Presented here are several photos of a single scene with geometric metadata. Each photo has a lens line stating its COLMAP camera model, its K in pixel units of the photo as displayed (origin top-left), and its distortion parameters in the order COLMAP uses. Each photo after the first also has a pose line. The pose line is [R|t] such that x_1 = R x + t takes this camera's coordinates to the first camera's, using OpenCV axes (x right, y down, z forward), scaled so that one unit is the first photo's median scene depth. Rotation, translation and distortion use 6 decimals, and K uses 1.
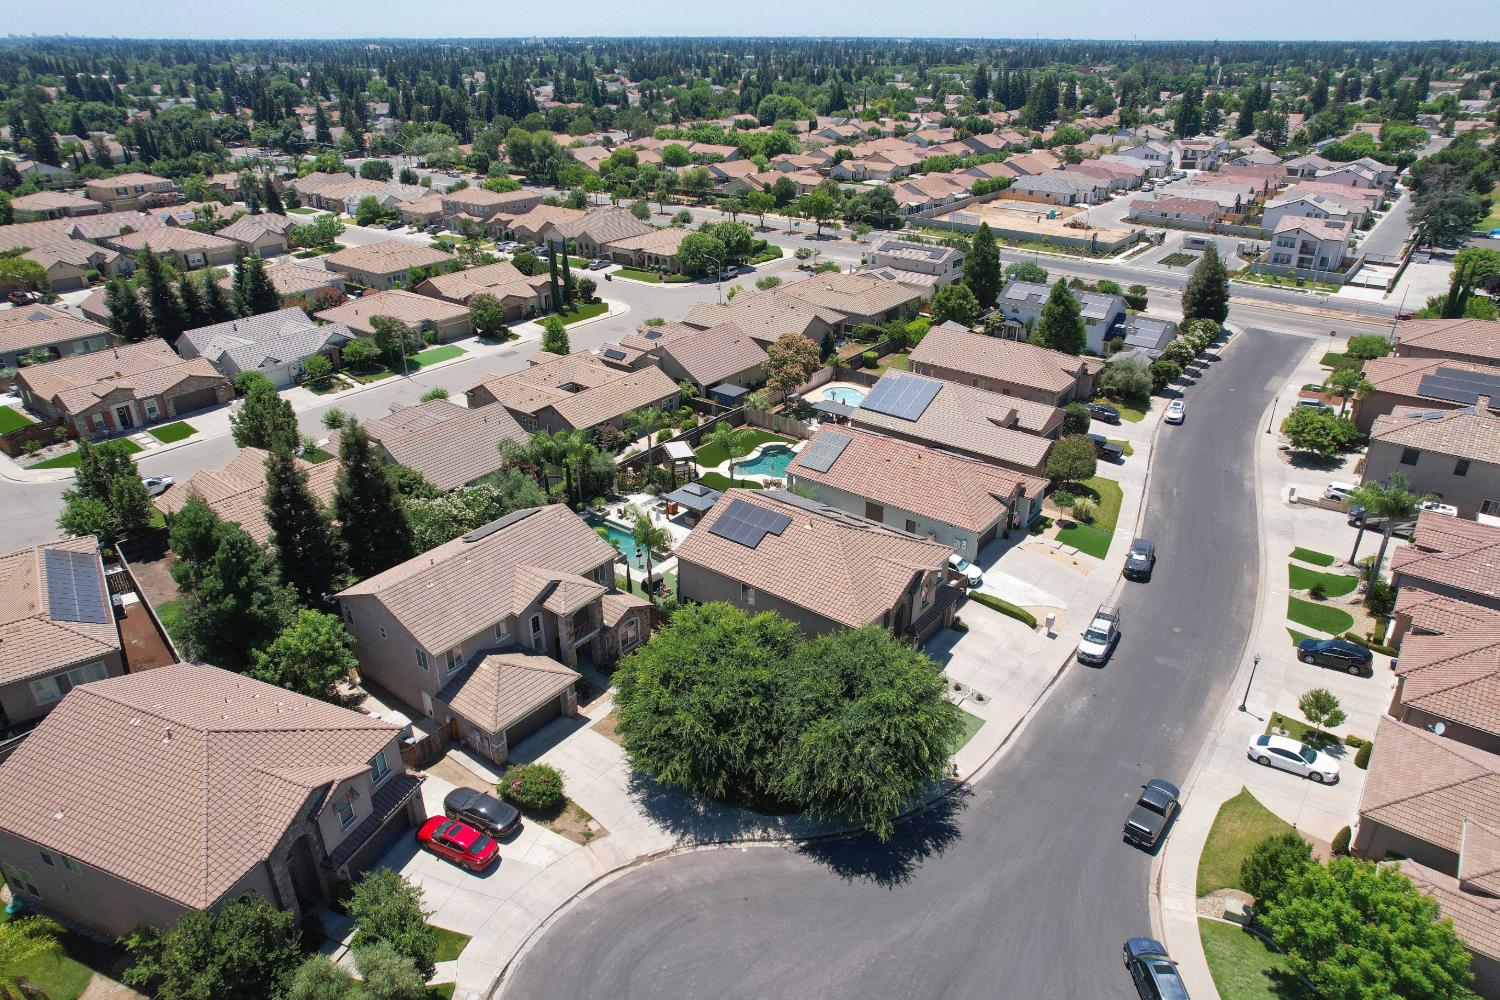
lens RADIAL K [[952.4, 0, 751.1], [0, 952.4, 494.8], [0, 0, 1]] dist [-0.074289, 0.067487]
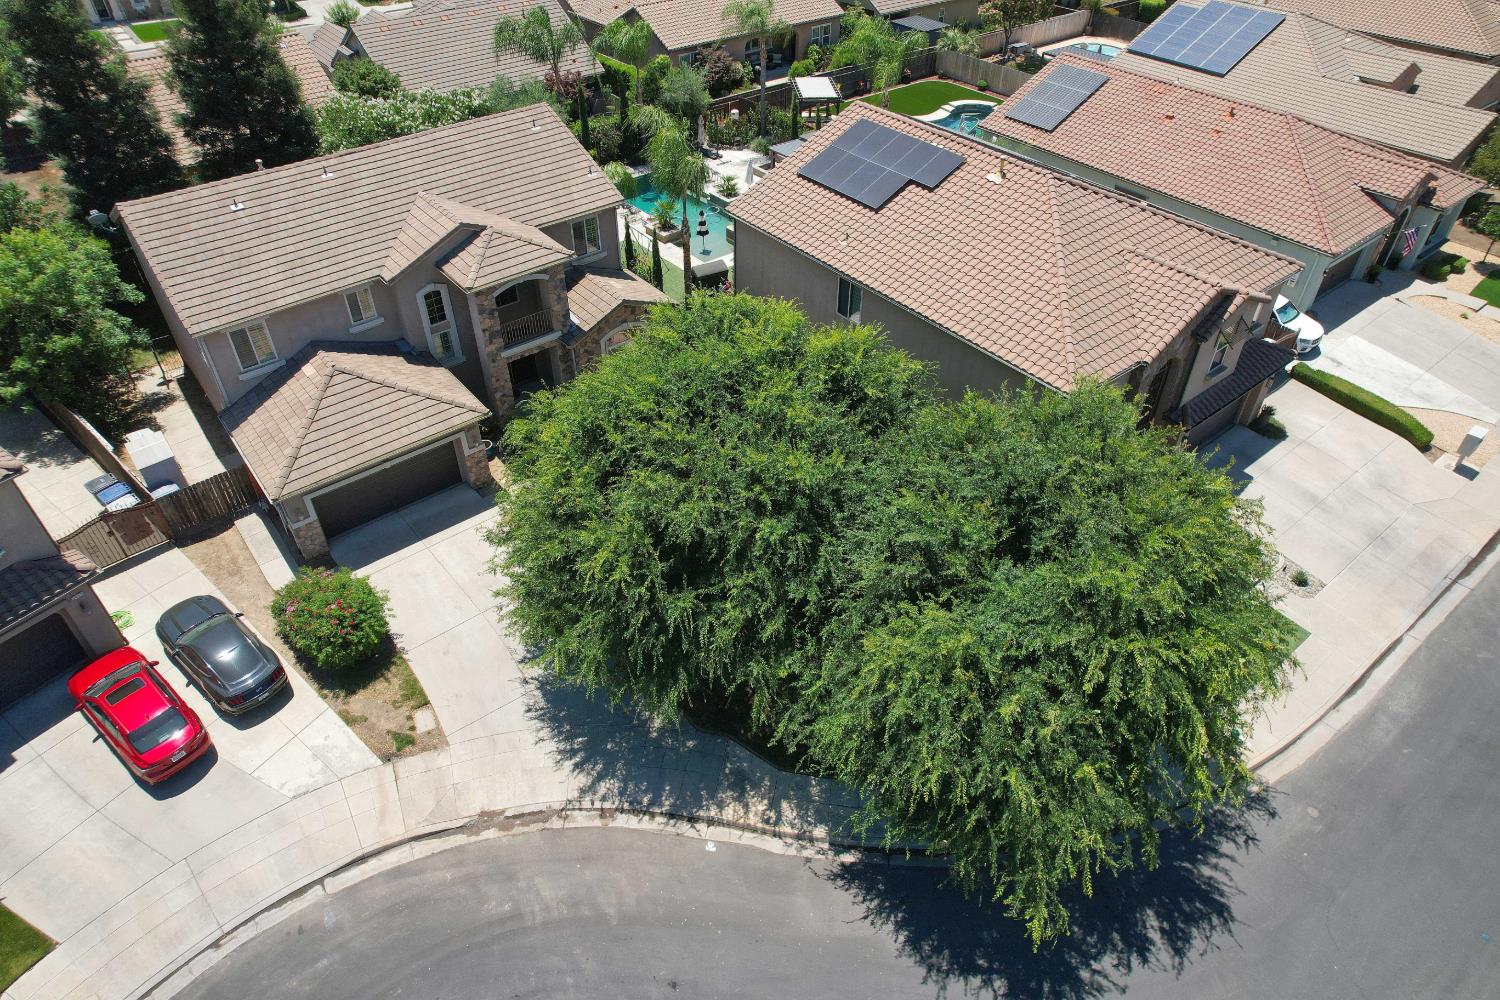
lens RADIAL K [[958.1, 0, 748.4], [0, 958.1, 493.5], [0, 0, 1]] dist [-0.084755, 0.078993]
pose [[0.970621, 0.153286, -0.185468, 0.043027], [-0.103777, 0.962126, 0.252080, 0.066584], [0.217083, -0.225427, 0.949767, 0.399095]]
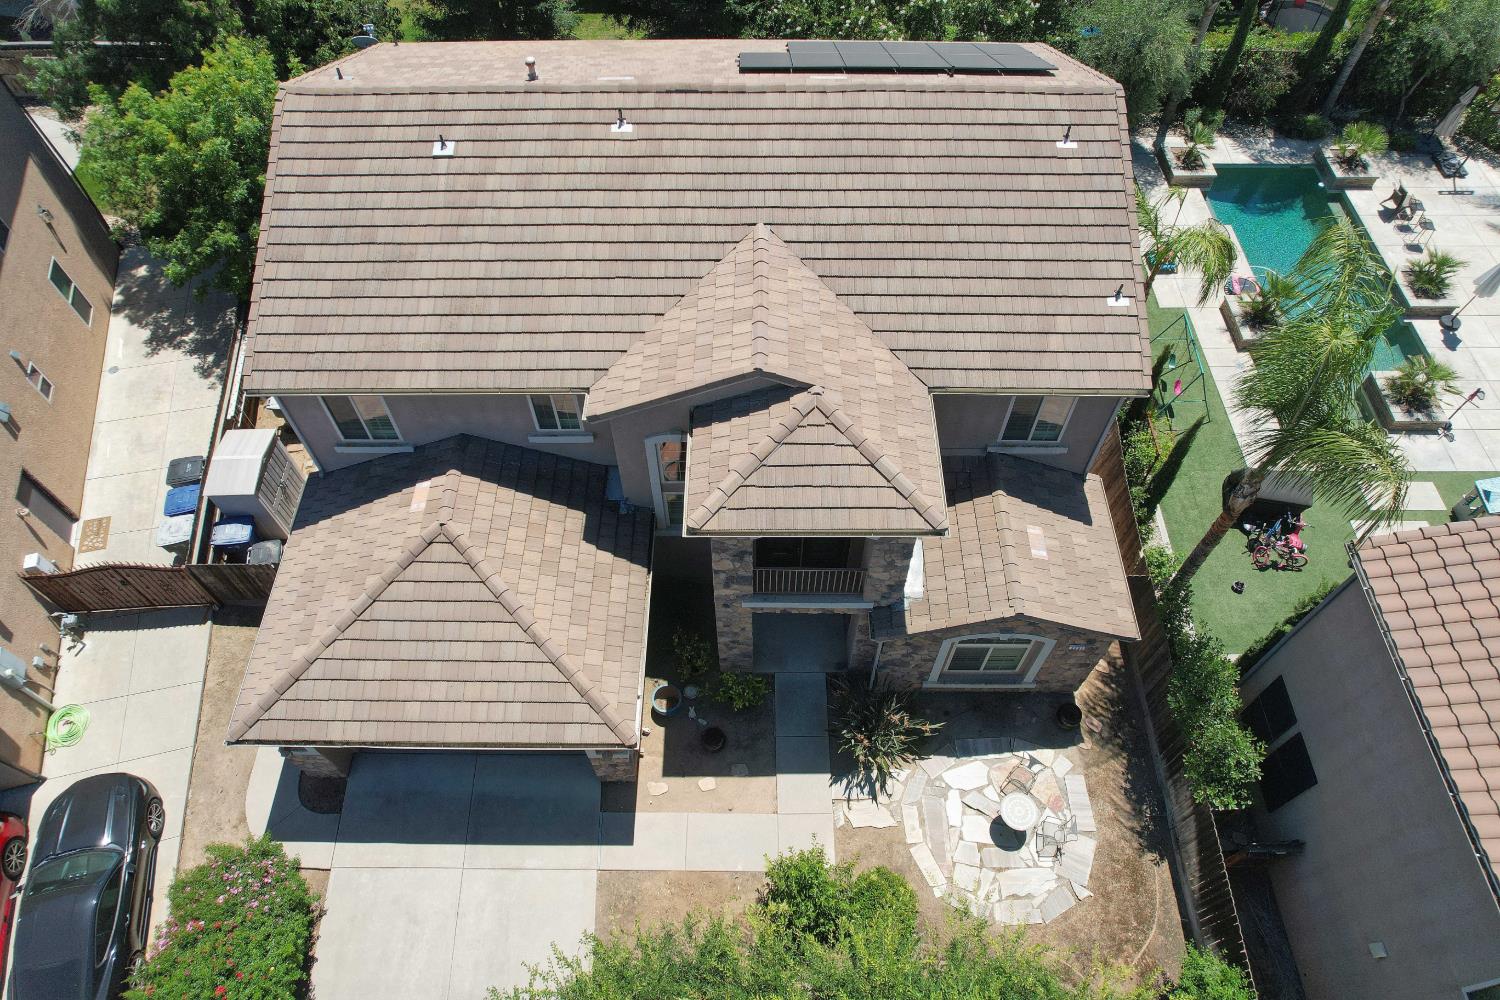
lens RADIAL K [[952.4, 0, 751.1], [0, 952.4, 494.8], [0, 0, 1]] dist [-0.074289, 0.067487]
pose [[0.604857, 0.655899, -0.451602, -0.064414], [-0.348690, 0.727988, 0.590295, -0.020934], [0.715935, -0.199576, 0.669034, 0.642731]]
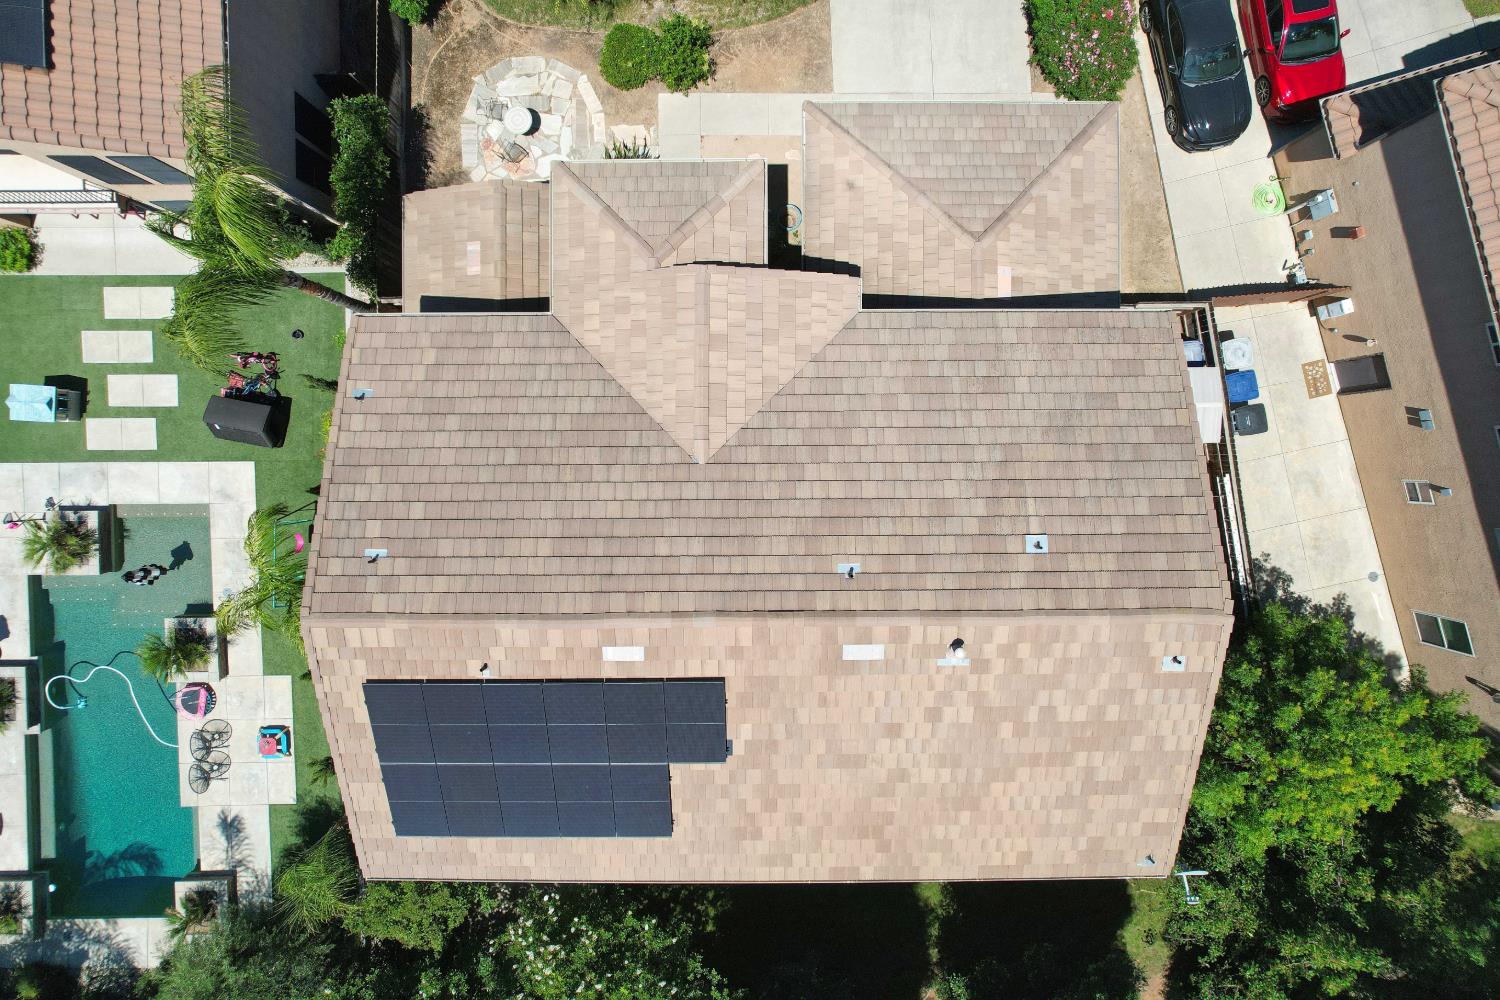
lens RADIAL K [[952.4, 0, 751.1], [0, 952.4, 494.8], [0, 0, 1]] dist [-0.074289, 0.067487]
pose [[-0.611206, -0.790983, -0.027821, -0.203693], [0.348220, -0.300309, 0.888007, -0.126254], [-0.710753, 0.533067, 0.458987, 0.696062]]
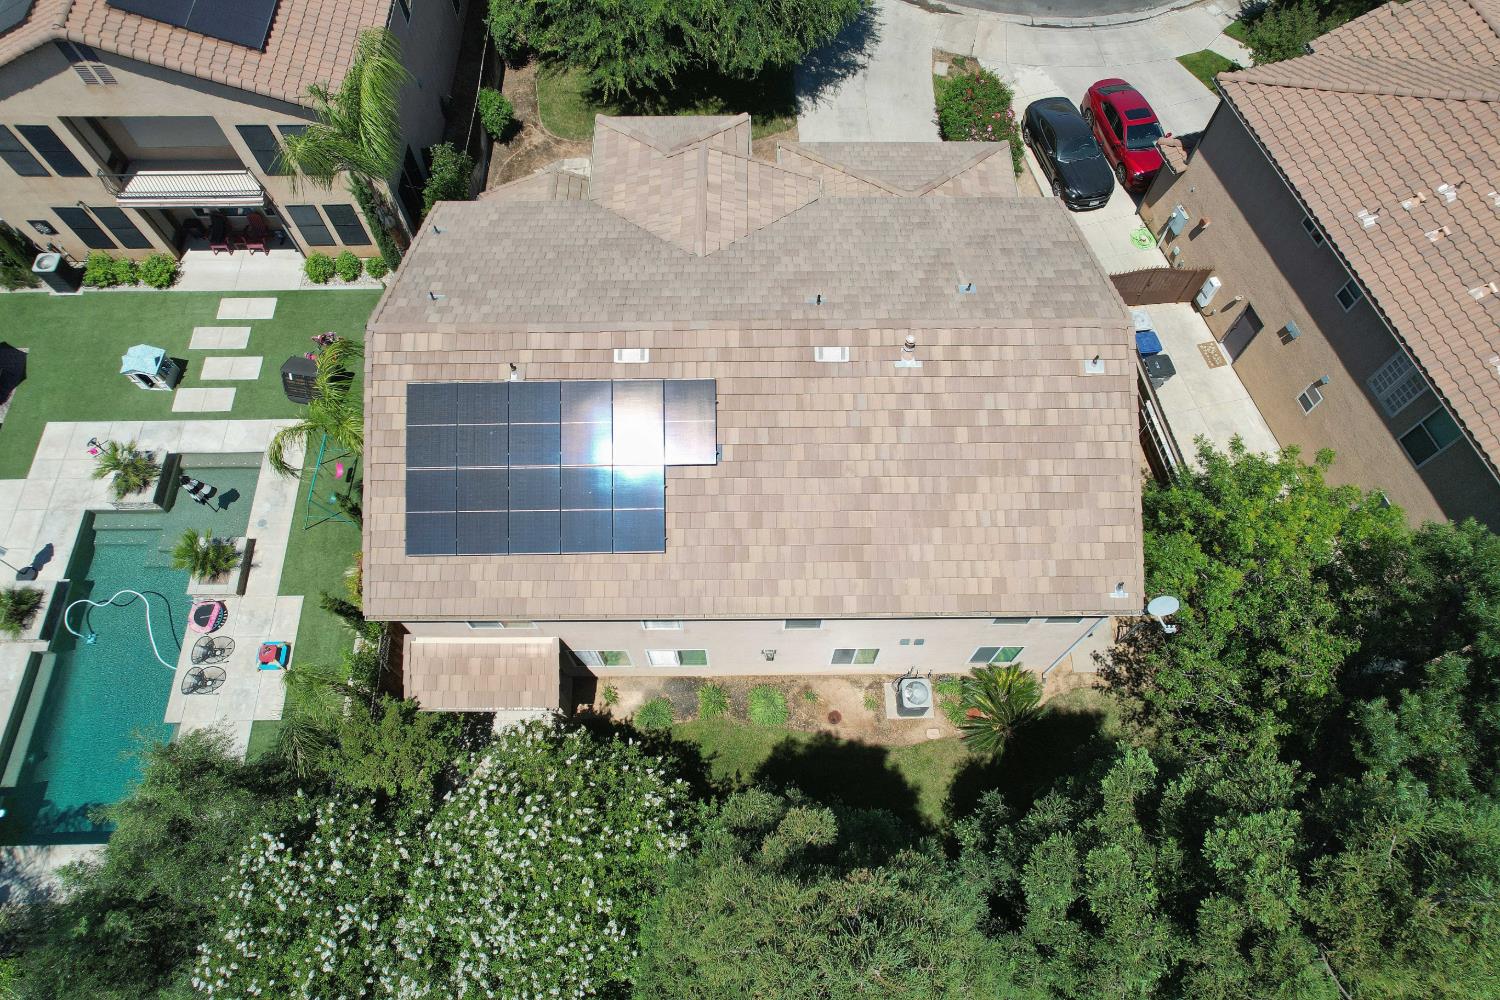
lens RADIAL K [[952.4, 0, 751.1], [0, 952.4, 494.8], [0, 0, 1]] dist [-0.074289, 0.067487]
pose [[-0.614839, -0.712679, 0.337729, -0.344201], [0.345767, 0.141289, 0.927622, -0.174960], [-0.708815, 0.687114, 0.159551, 0.789626]]
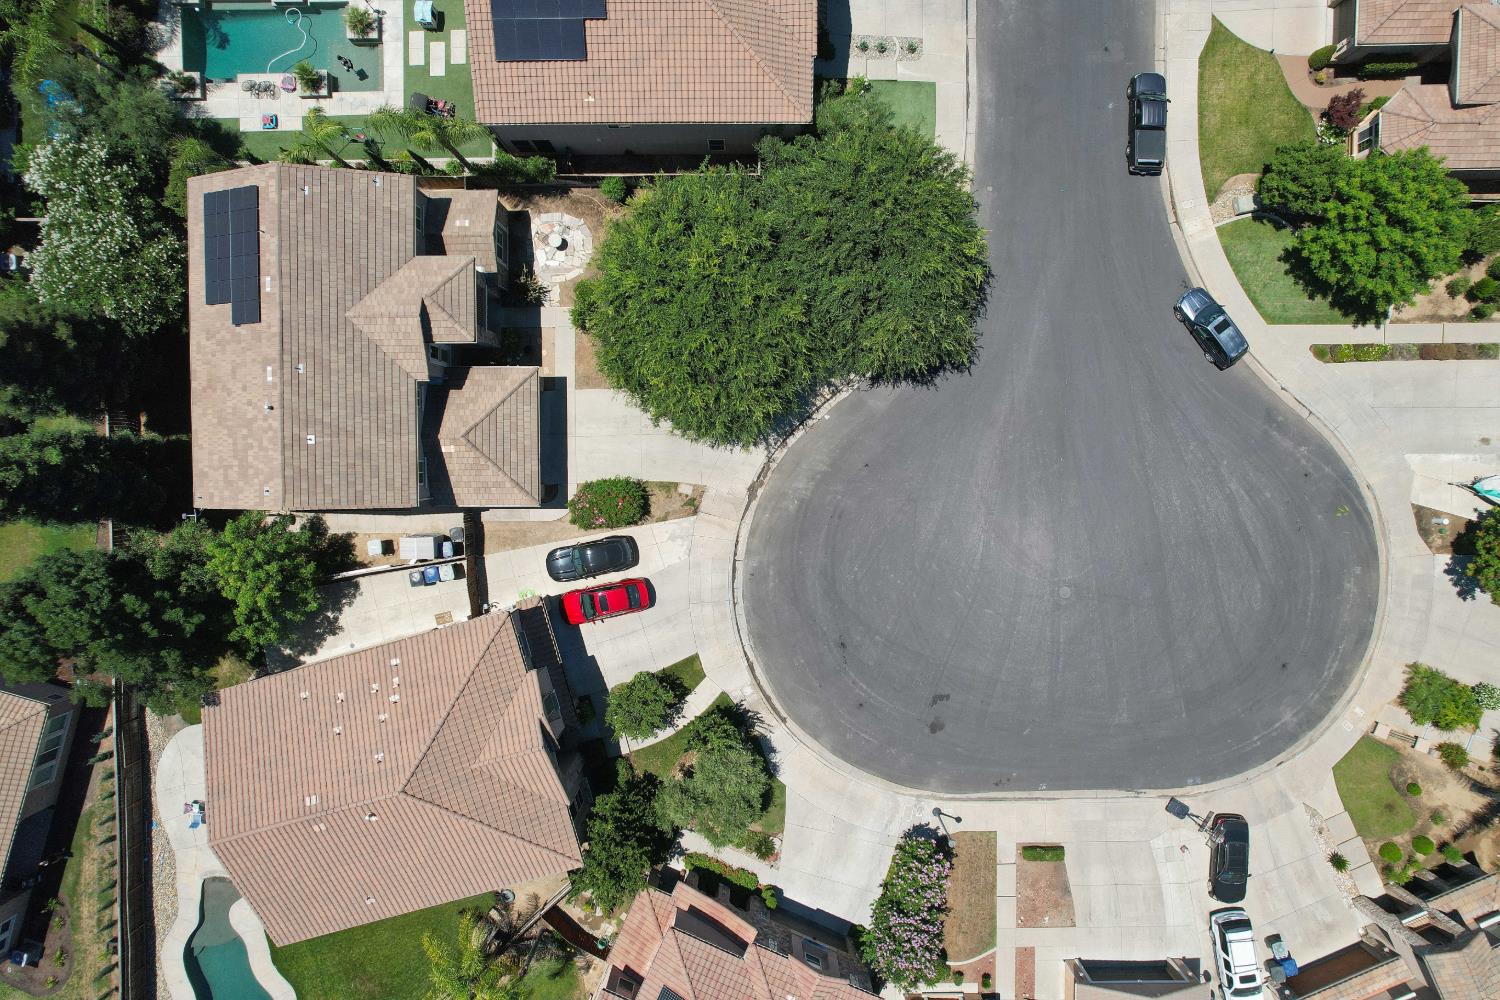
lens RADIAL K [[952.4, 0, 751.1], [0, 952.4, 494.8], [0, 0, 1]] dist [-0.074289, 0.067487]
pose [[0.793386, -0.608005, -0.029492, -0.058390], [0.273901, 0.313308, 0.909295, -0.338640], [-0.543615, -0.729499, 0.415107, 0.367563]]
